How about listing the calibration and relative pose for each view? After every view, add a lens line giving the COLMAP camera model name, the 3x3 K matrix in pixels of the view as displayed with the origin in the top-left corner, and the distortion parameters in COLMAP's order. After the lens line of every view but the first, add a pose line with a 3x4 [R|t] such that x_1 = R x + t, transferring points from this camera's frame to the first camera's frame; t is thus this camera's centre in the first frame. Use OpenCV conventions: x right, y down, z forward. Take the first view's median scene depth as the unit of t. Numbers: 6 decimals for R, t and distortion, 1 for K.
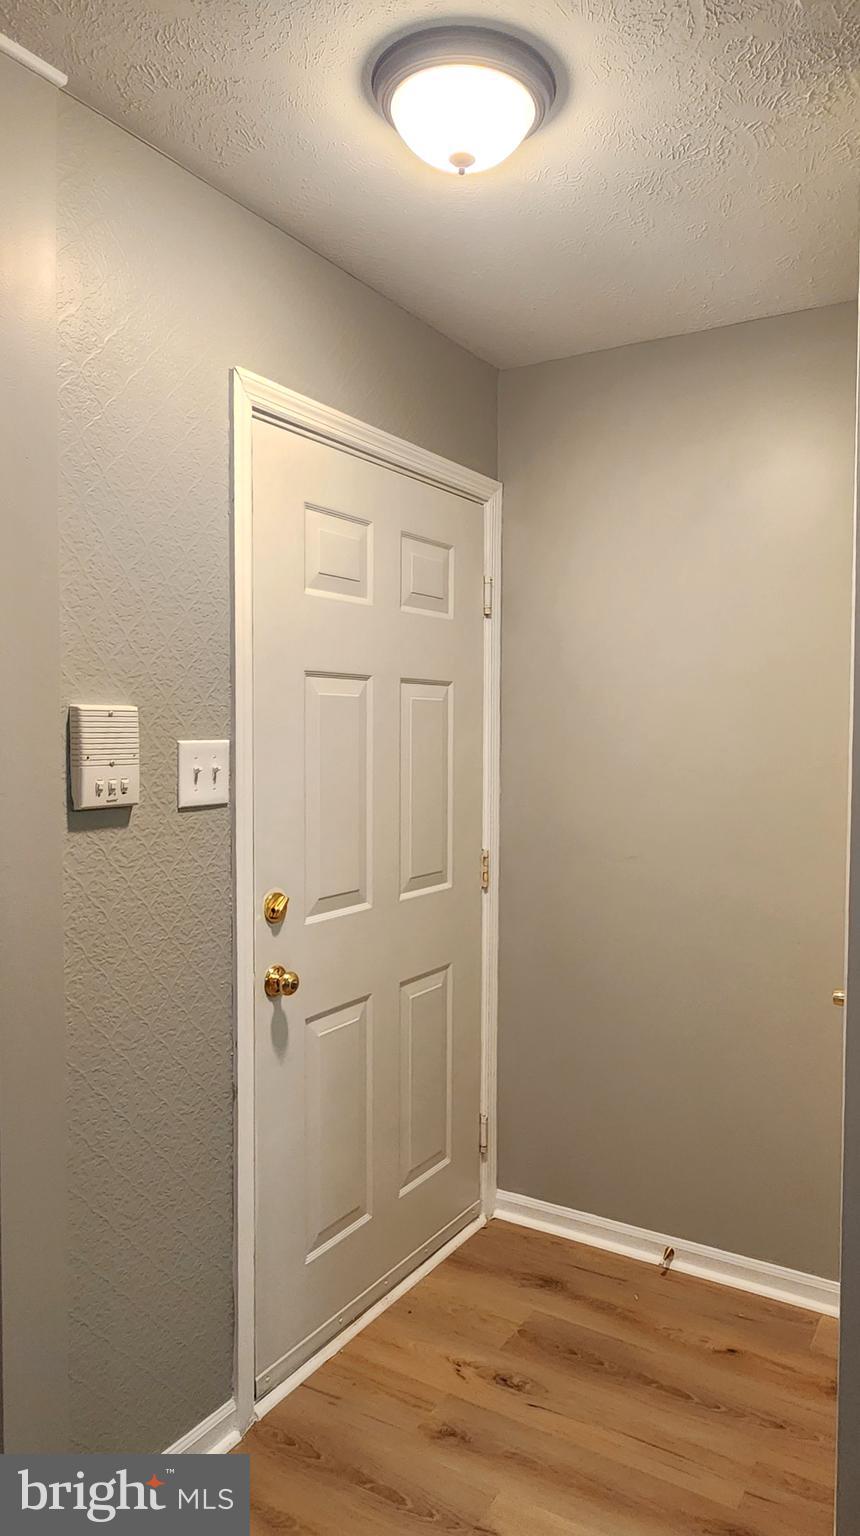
lens RADIAL K [[999.5, 0, 431.4], [0, 999.5, 772.3], [0, 0, 1]] dist [-0.001818, -0.000297]
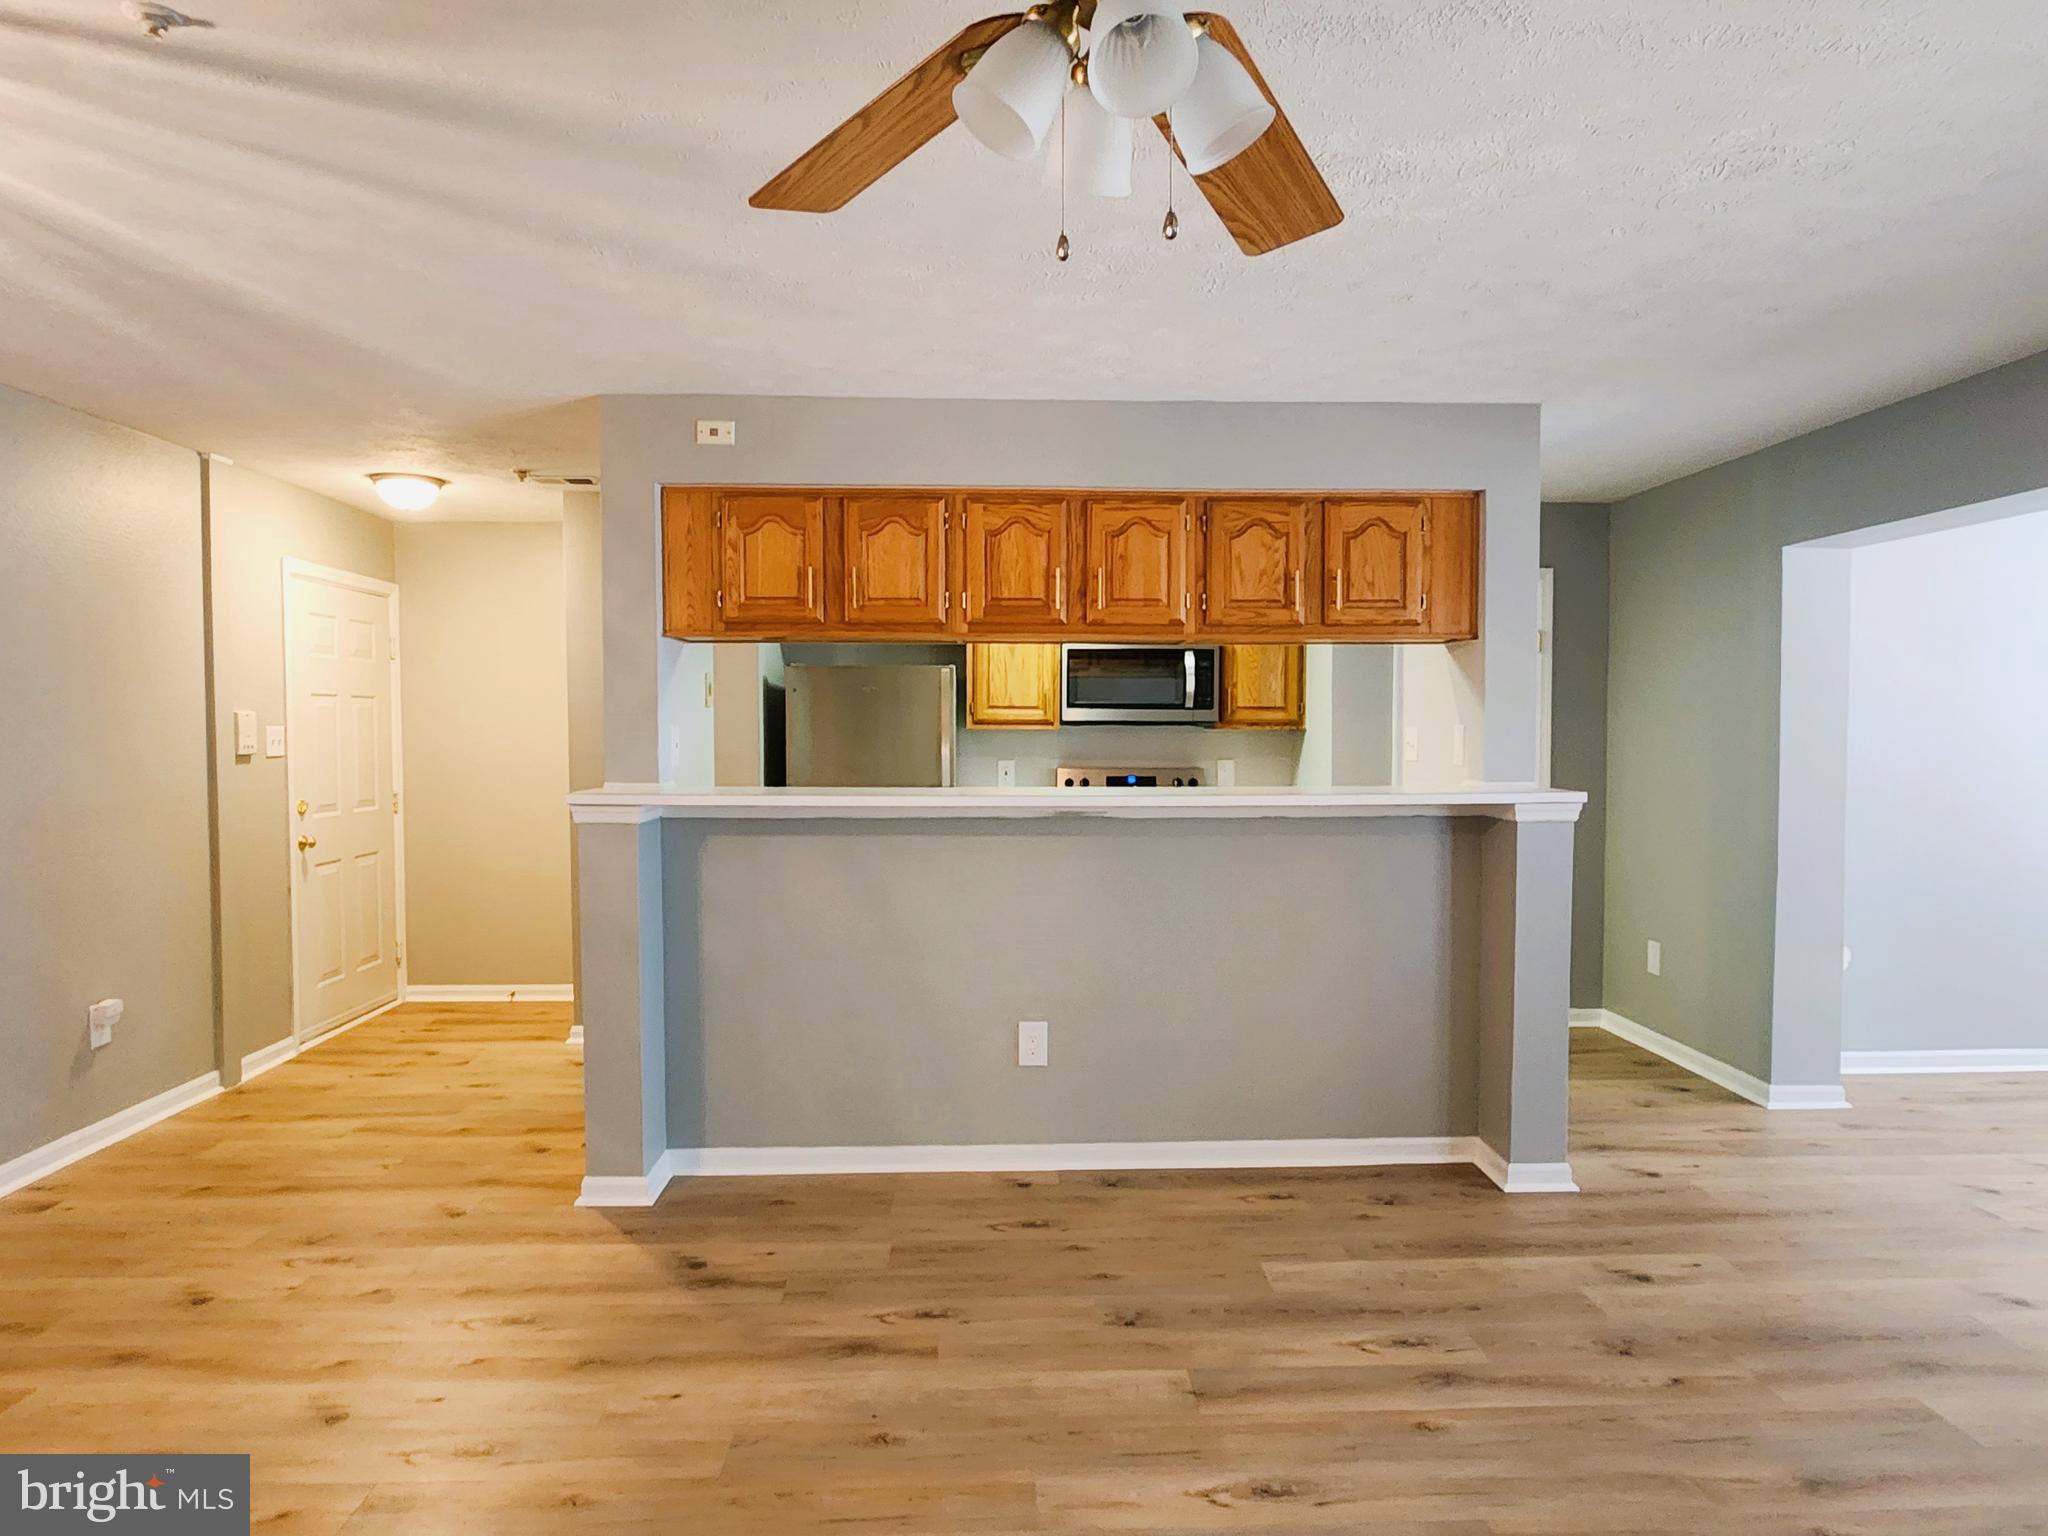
lens RADIAL K [[1314.7, 0, 1029.9], [0, 1314.7, 778.9], [0, 0, 1]] dist [-0.019444, -0.001715]
pose [[0.829312, -0.027646, 0.558102, -0.349108], [0.031740, 0.999493, 0.002346, 0.098904], [-0.557884, 0.015769, 0.829769, -1.772863]]
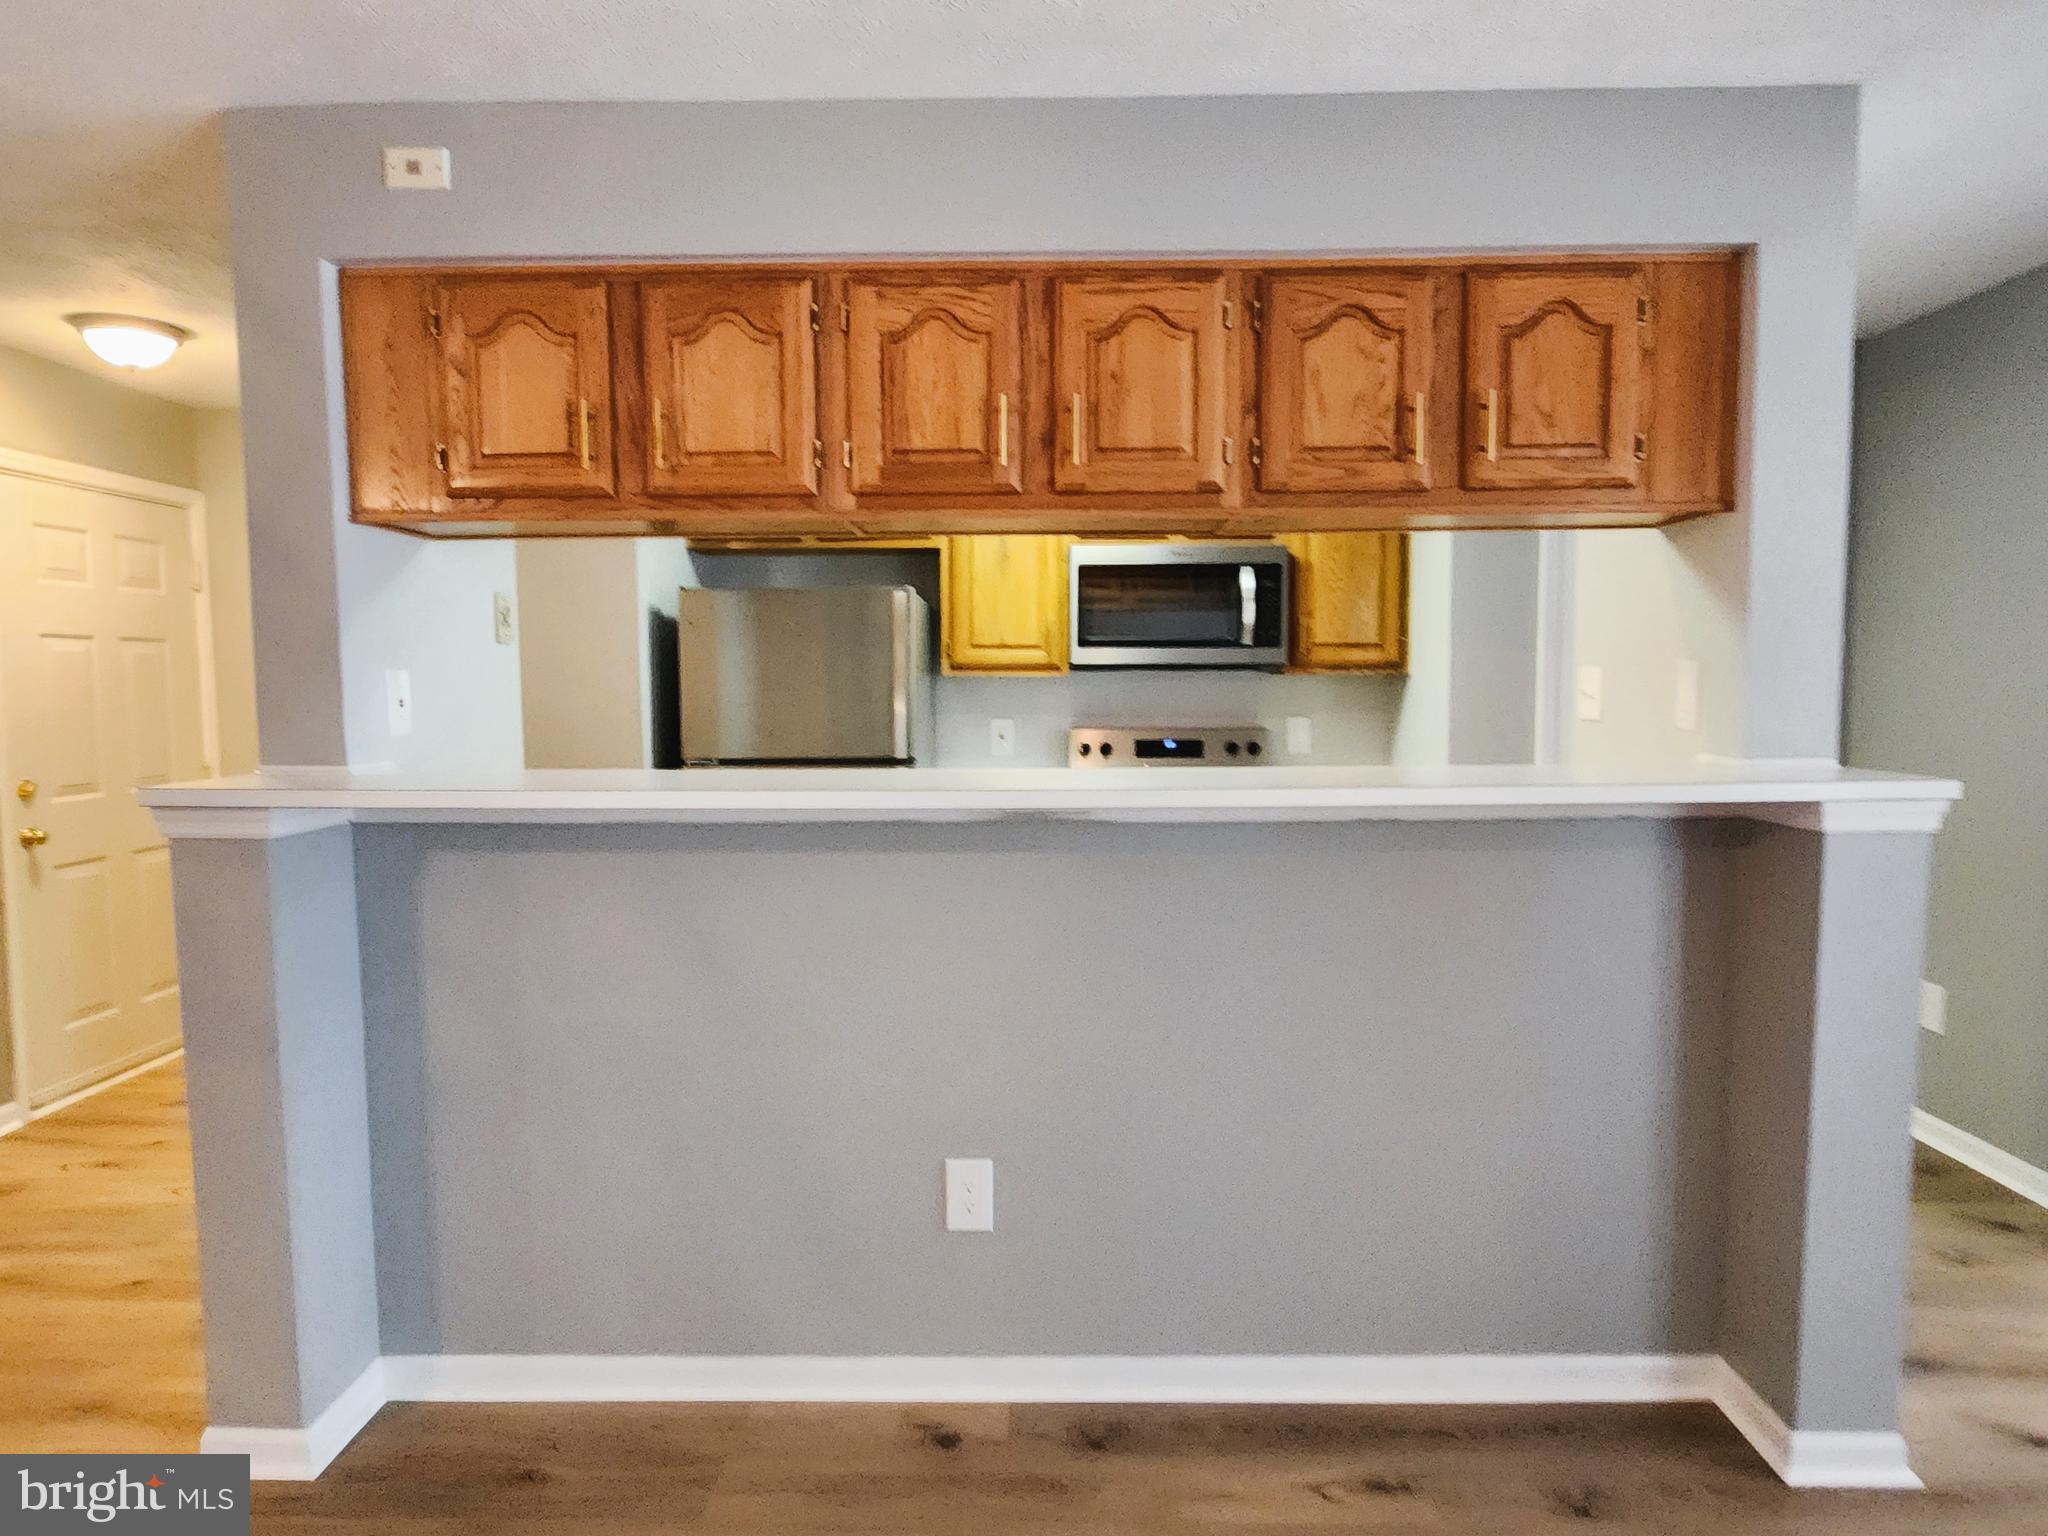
lens RADIAL K [[1314.7, 0, 1029.9], [0, 1314.7, 778.9], [0, 0, 1]] dist [-0.019444, -0.001715]
pose [[0.859343, -0.050025, 0.508946, 0.129761], [0.036491, 0.998665, 0.036546, 0.085670], [-0.510095, -0.012834, 0.860022, -1.259044]]
